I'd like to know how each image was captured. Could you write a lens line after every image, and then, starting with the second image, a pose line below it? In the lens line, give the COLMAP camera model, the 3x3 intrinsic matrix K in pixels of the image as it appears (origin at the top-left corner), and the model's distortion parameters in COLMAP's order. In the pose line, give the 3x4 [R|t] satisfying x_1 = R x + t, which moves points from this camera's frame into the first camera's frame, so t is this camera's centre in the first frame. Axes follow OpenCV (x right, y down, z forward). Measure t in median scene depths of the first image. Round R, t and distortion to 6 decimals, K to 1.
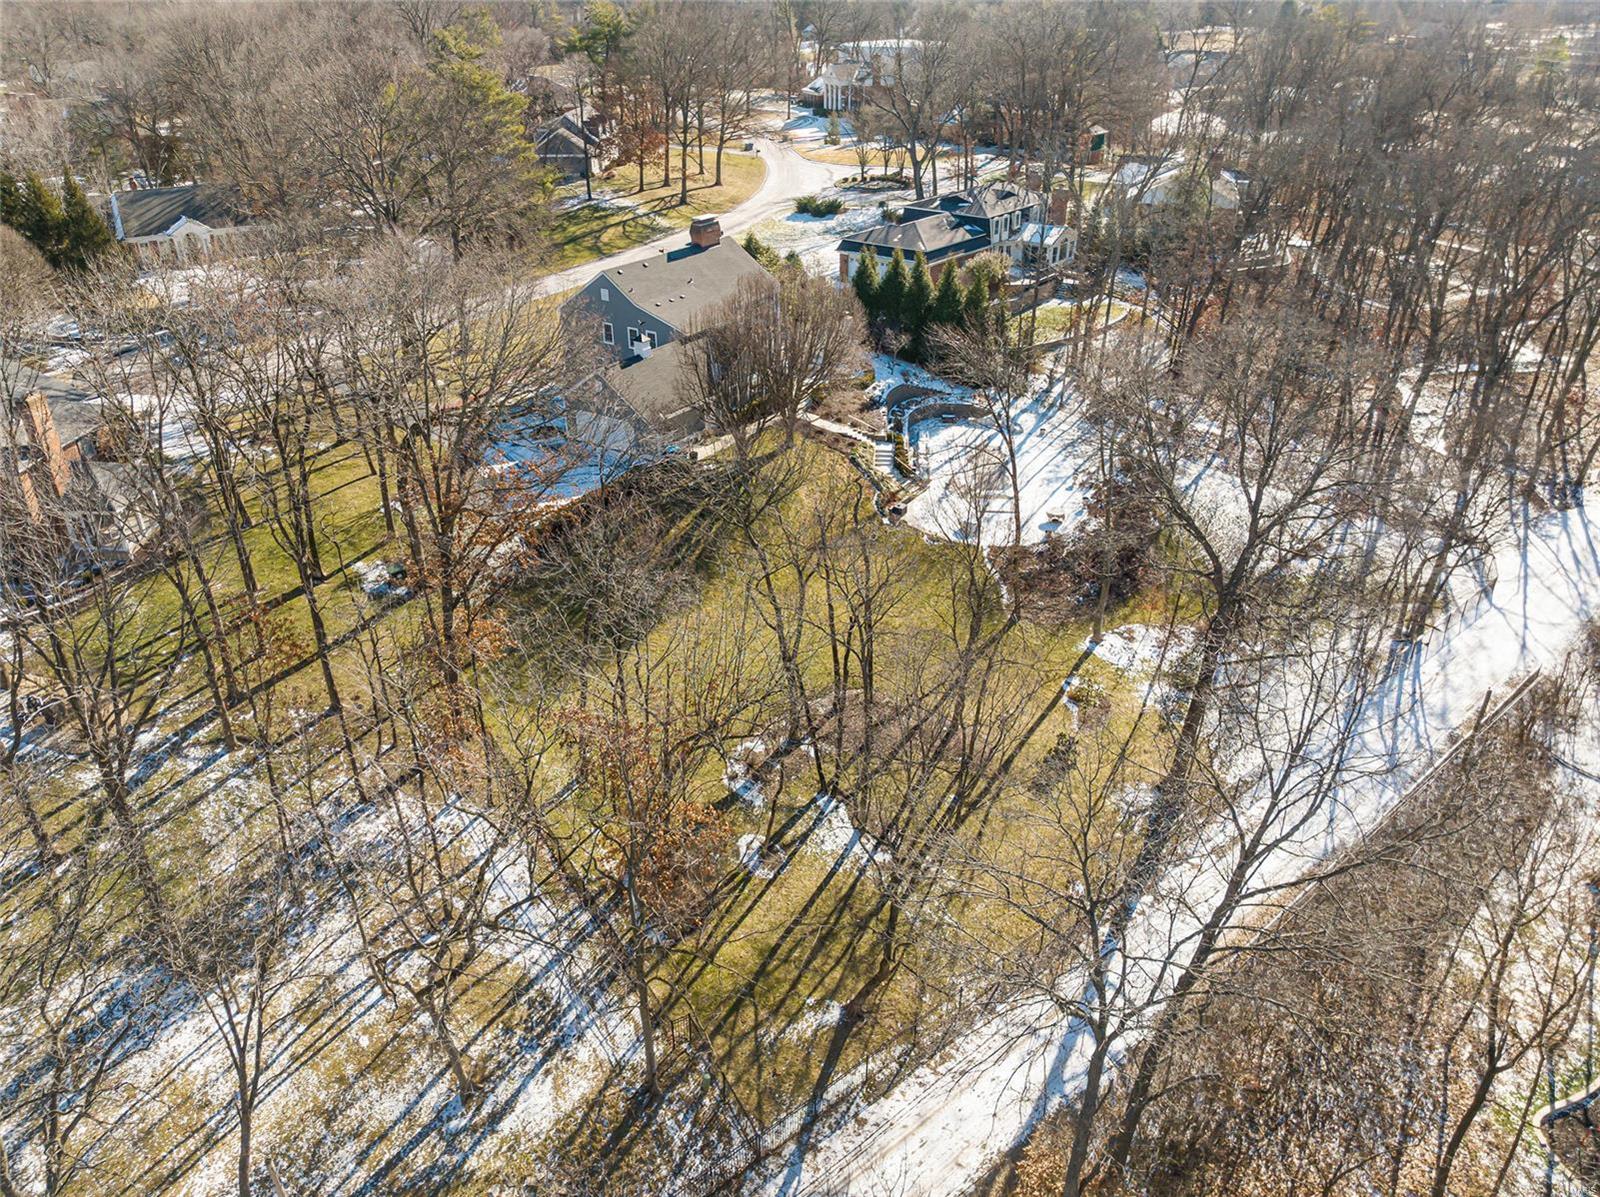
lens RADIAL K [[1128.1, 0, 794.3], [0, 1128.1, 601.8], [0, 0, 1]] dist [-0.035061, -0.004113]
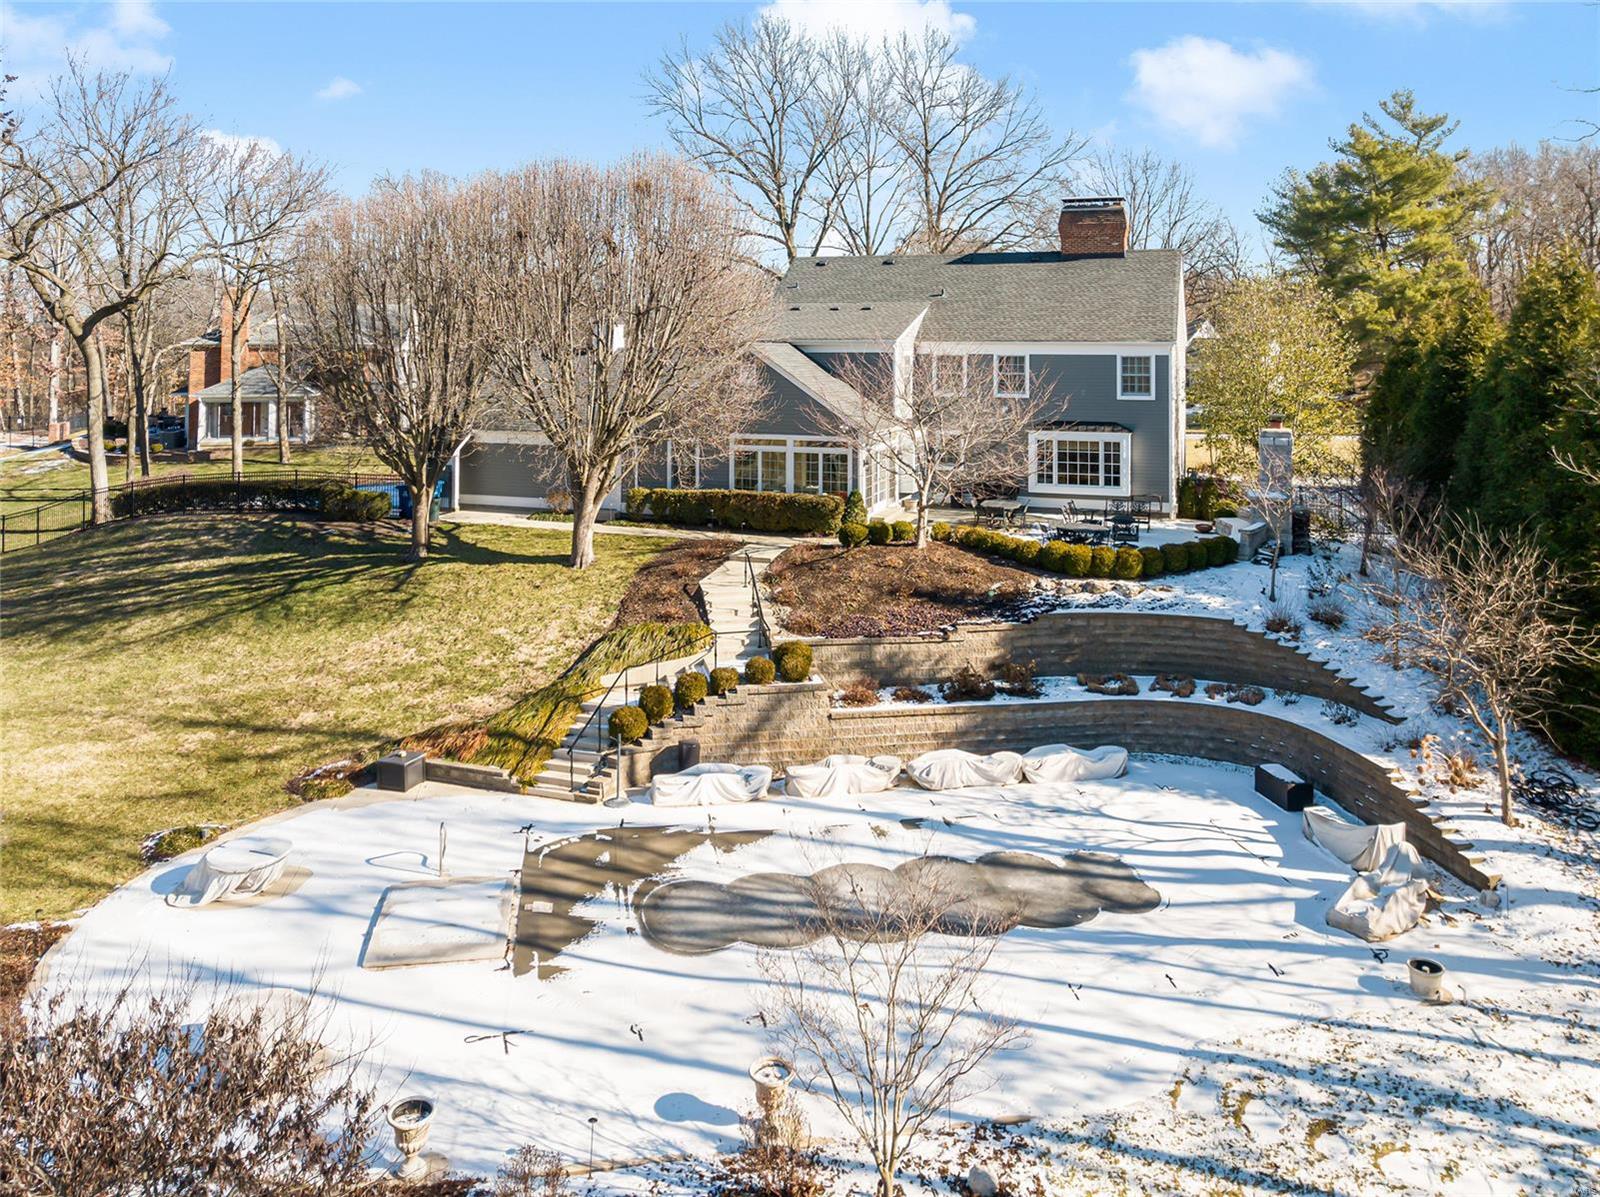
lens RADIAL K [[1201.1, 0, 798.7], [0, 1201.1, 322.8], [0, 0, 1]] dist [-0.000614, -0.049464]
pose [[0.252591, -0.009754, -0.967524, 0.481680], [-0.471609, 0.871885, -0.131913, -0.214342], [0.844857, 0.489613, 0.215630, 1.027242]]
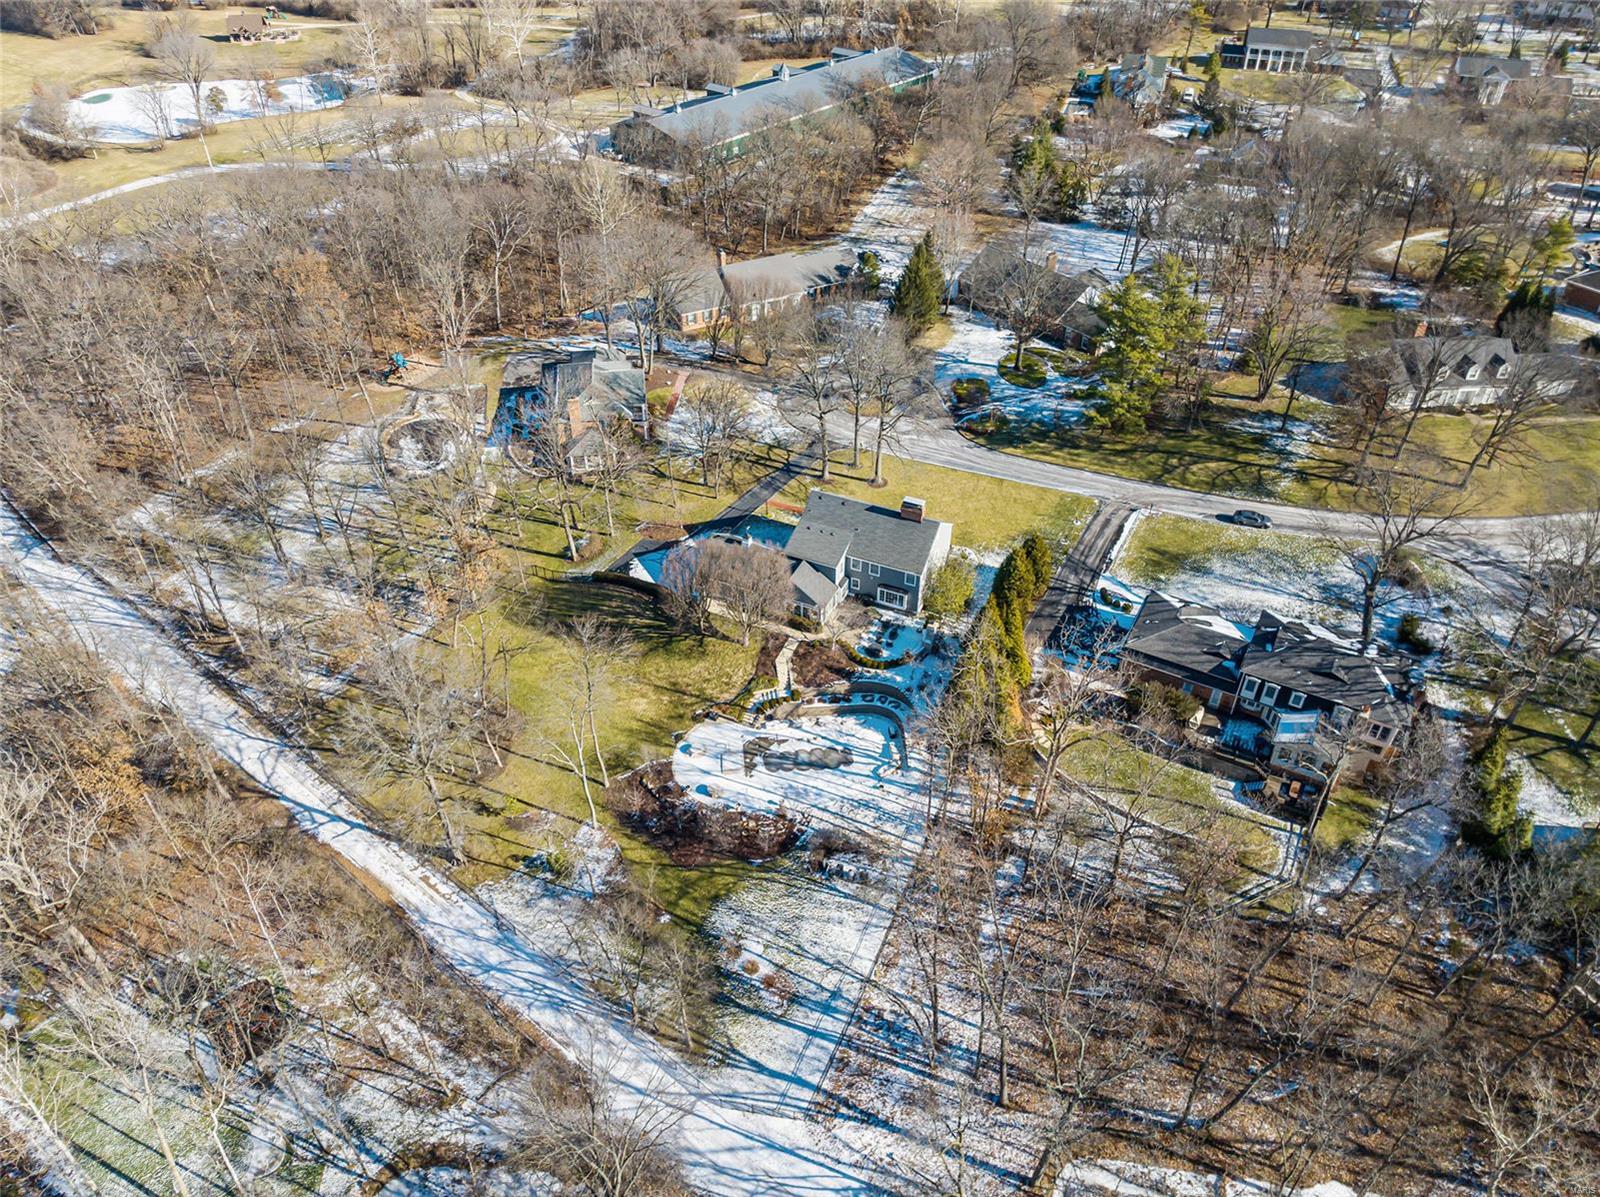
lens RADIAL K [[1165.9, 0, 790.9], [0, 1165.9, 563.5], [0, 0, 1]] dist [-0.037635, -0.003622]
pose [[0.164770, 0.597346, -0.784875, 1.327055], [-0.472751, 0.746220, 0.468682, -1.108802], [0.865654, 0.293825, 0.405351, 0.409563]]
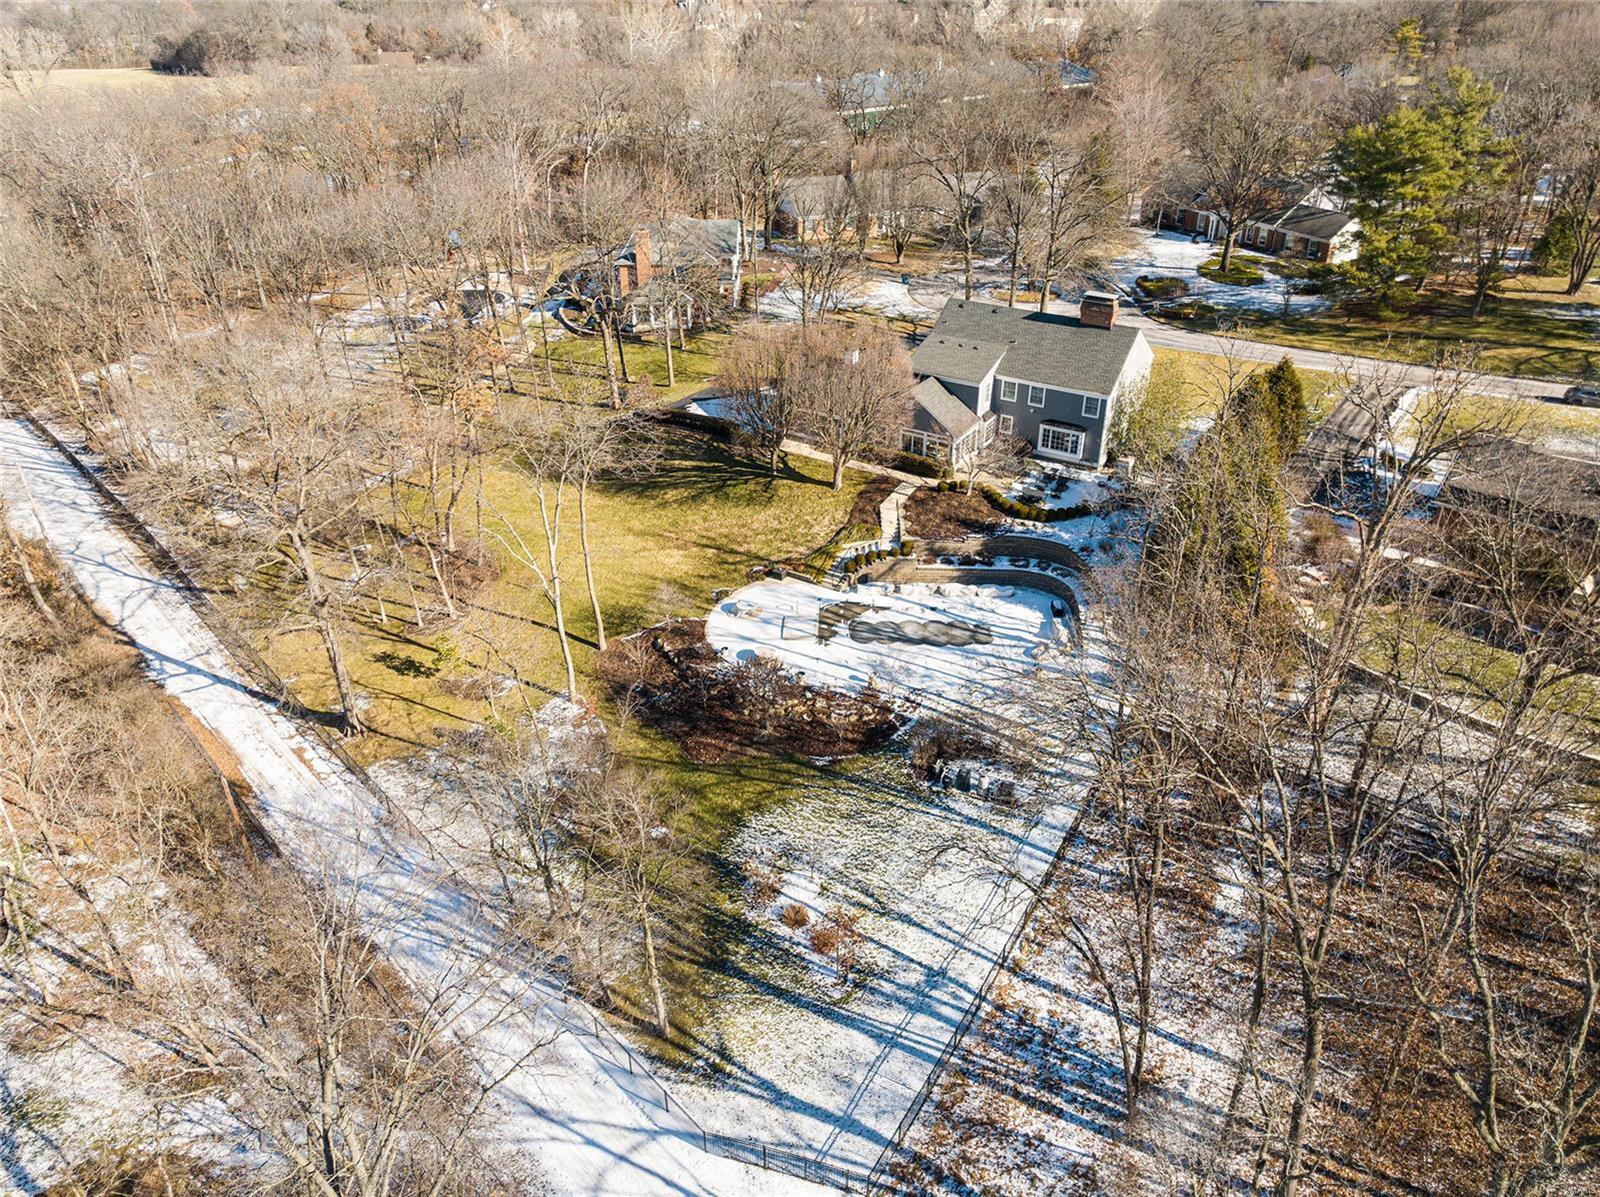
lens RADIAL K [[1128.1, 0, 794.3], [0, 1128.1, 601.8], [0, 0, 1]] dist [-0.035061, -0.004113]
pose [[0.037405, 0.514902, -0.856432, 1.042698], [-0.478646, 0.761556, 0.436956, -0.546759], [0.877211, 0.393584, 0.274942, 0.795429]]
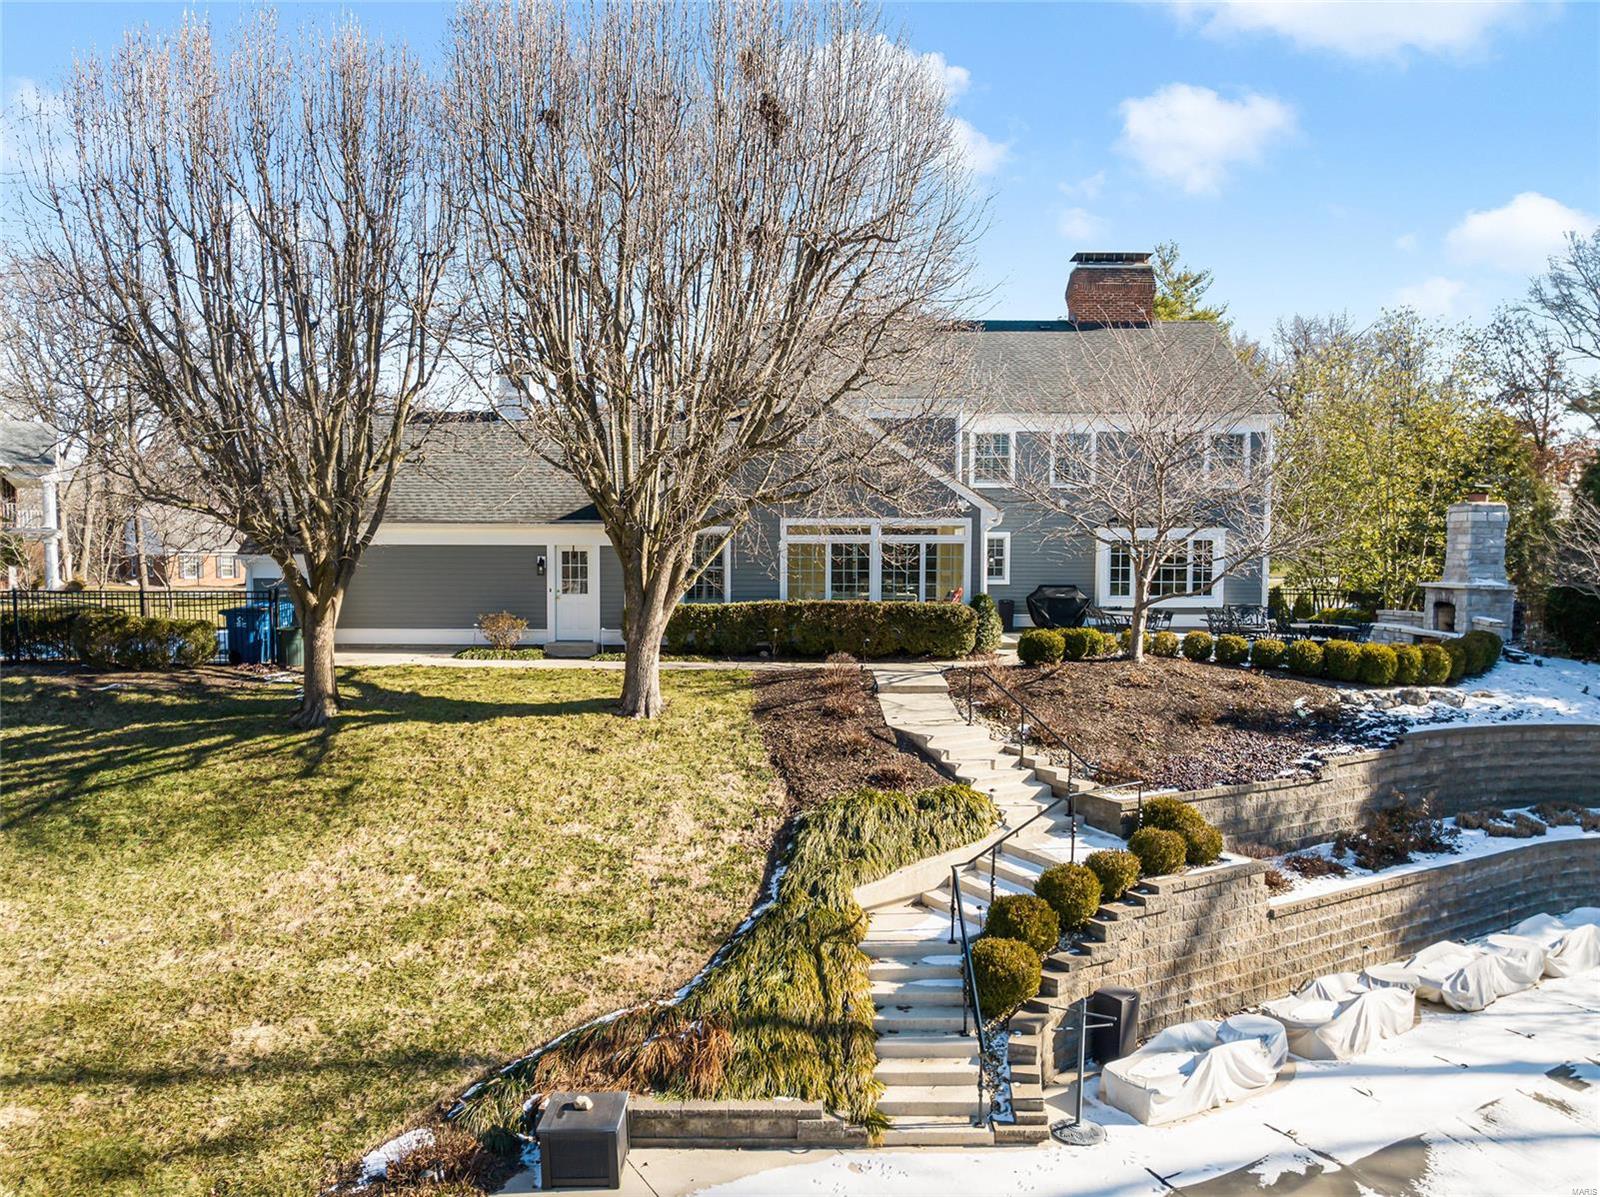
lens RADIAL K [[1165.9, 0, 790.9], [0, 1165.9, 563.5], [0, 0, 1]] dist [-0.037635, -0.003622]
pose [[0.563425, 0.019885, -0.825928, 0.244500], [-0.404581, 0.878275, -0.254848, -0.127689], [0.720324, 0.477743, 0.502888, 0.974134]]
